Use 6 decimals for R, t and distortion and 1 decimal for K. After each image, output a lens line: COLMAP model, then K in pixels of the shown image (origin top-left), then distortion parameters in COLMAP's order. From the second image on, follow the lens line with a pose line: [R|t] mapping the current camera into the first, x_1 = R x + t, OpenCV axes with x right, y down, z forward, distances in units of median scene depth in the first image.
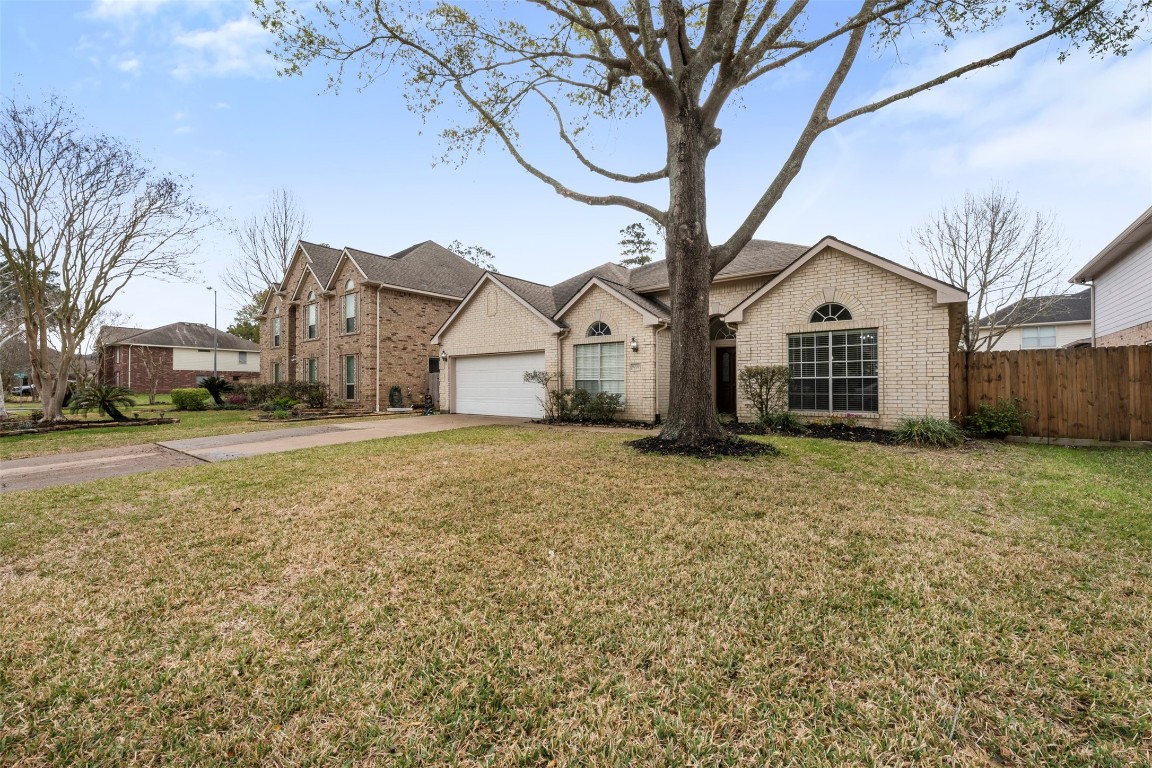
lens RADIAL K [[461.0, 0, 574.7], [0, 461.0, 379.0], [0, 0, 1]] dist [0.001602, -0.000523]
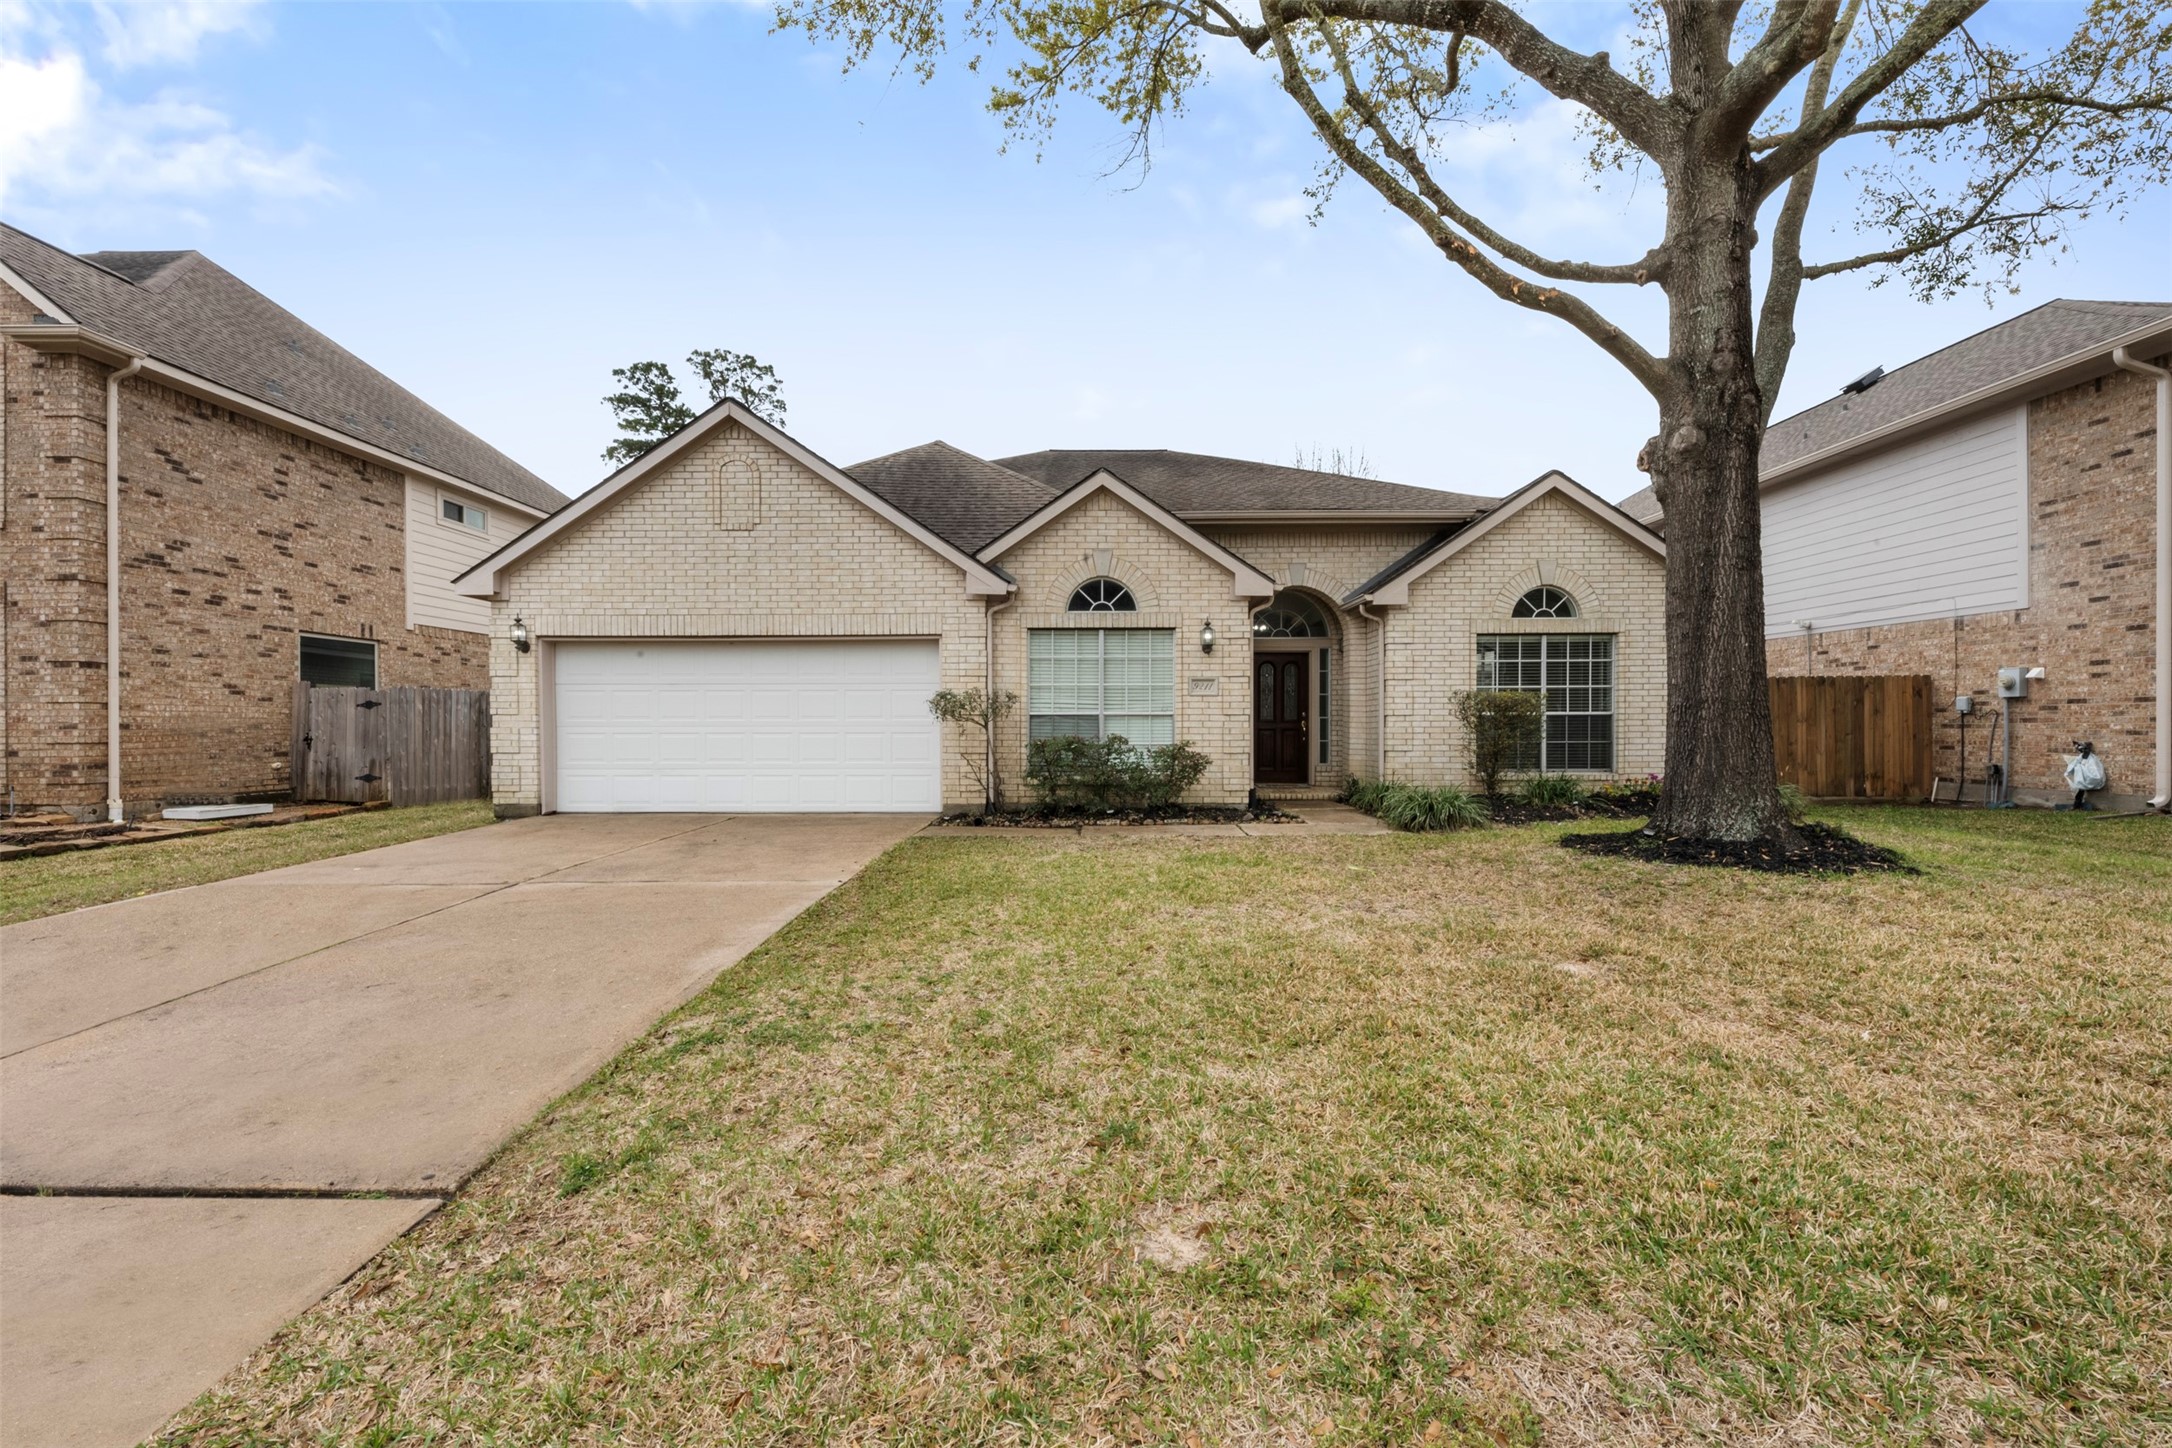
lens RADIAL K [[879.9, 0, 1086.7], [0, 879.9, 726.5], [0, 0, 1]] dist [0.003931, -0.000441]
pose [[0.787653, -0.003902, 0.616107, -0.460478], [-0.008225, 0.999824, 0.016846, -0.000585], [-0.616065, -0.018336, 0.787482, 0.368184]]
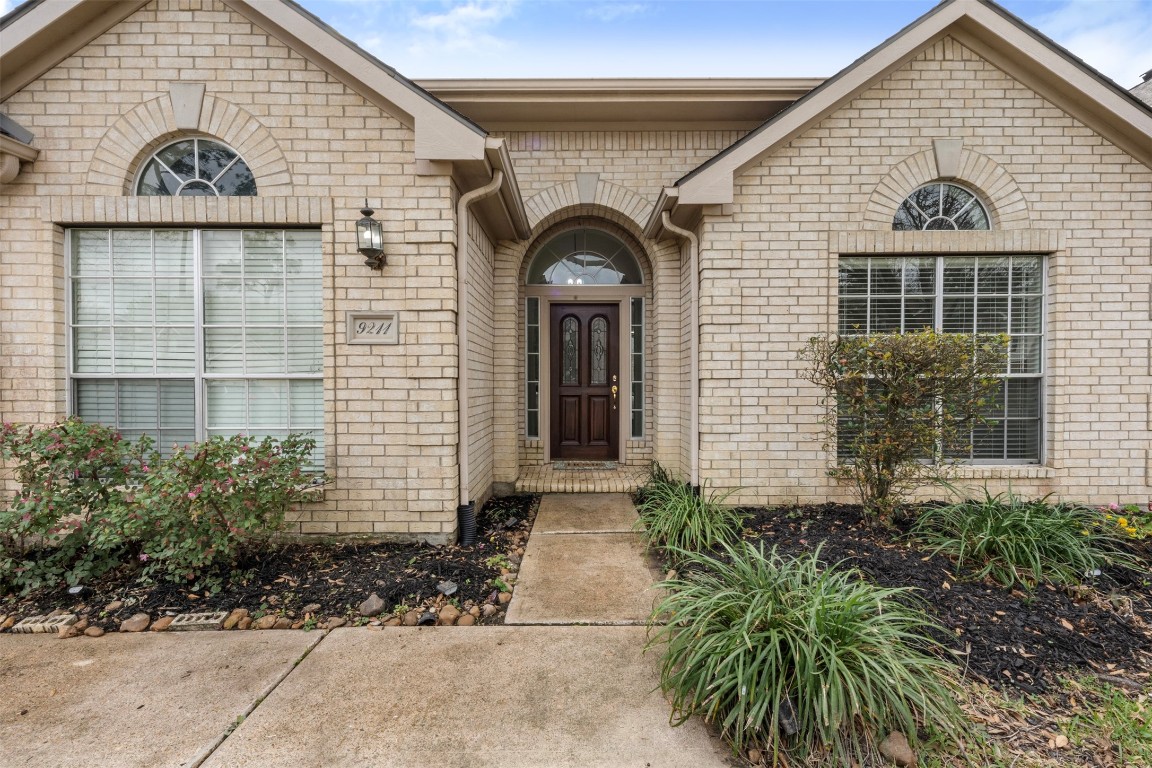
lens RADIAL K [[498.6, 0, 575.6], [0, 498.6, 387.5], [0, 0, 1]] dist [0.008181, 0.000134]
pose [[0.775802, -0.007219, 0.630936, 0.040943], [-0.006969, 0.999776, 0.020008, 0.000207], [-0.630939, -0.019920, 0.775577, 0.671101]]
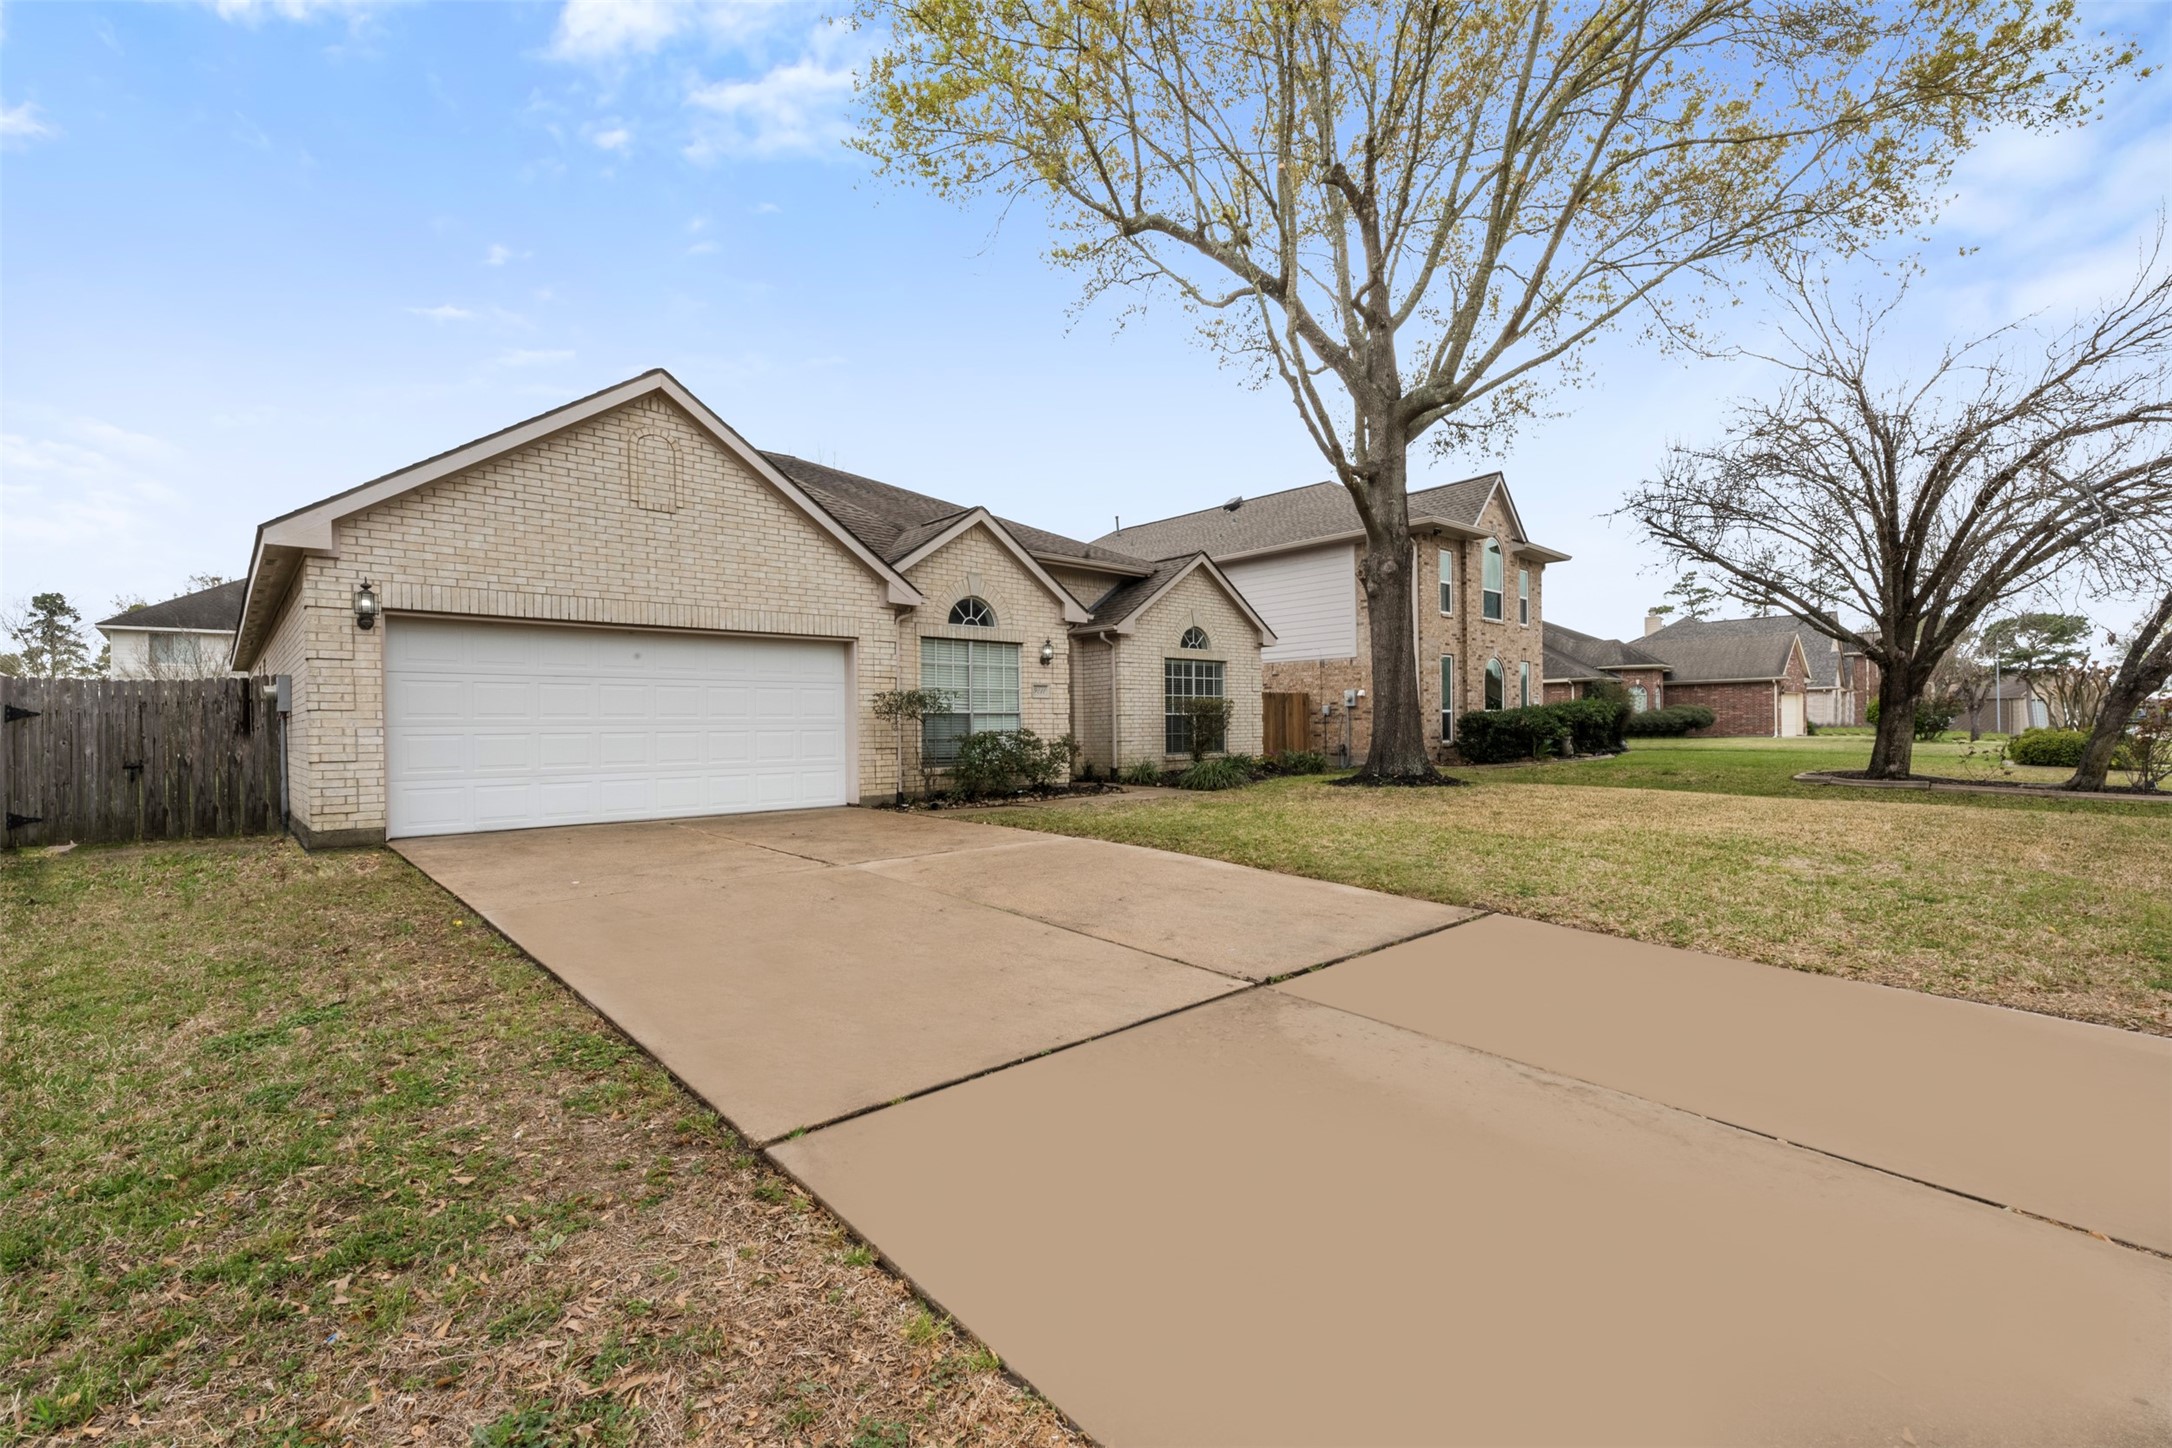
lens RADIAL K [[940.0, 0, 1094.3], [0, 940.0, 734.8], [0, 0, 1]] dist [0.008181, 0.000134]
pose [[0.141604, -0.007485, 0.989895, -0.945732], [-0.001415, 0.999969, 0.007763, 0.017430], [-0.989922, -0.002500, 0.141589, 0.725087]]
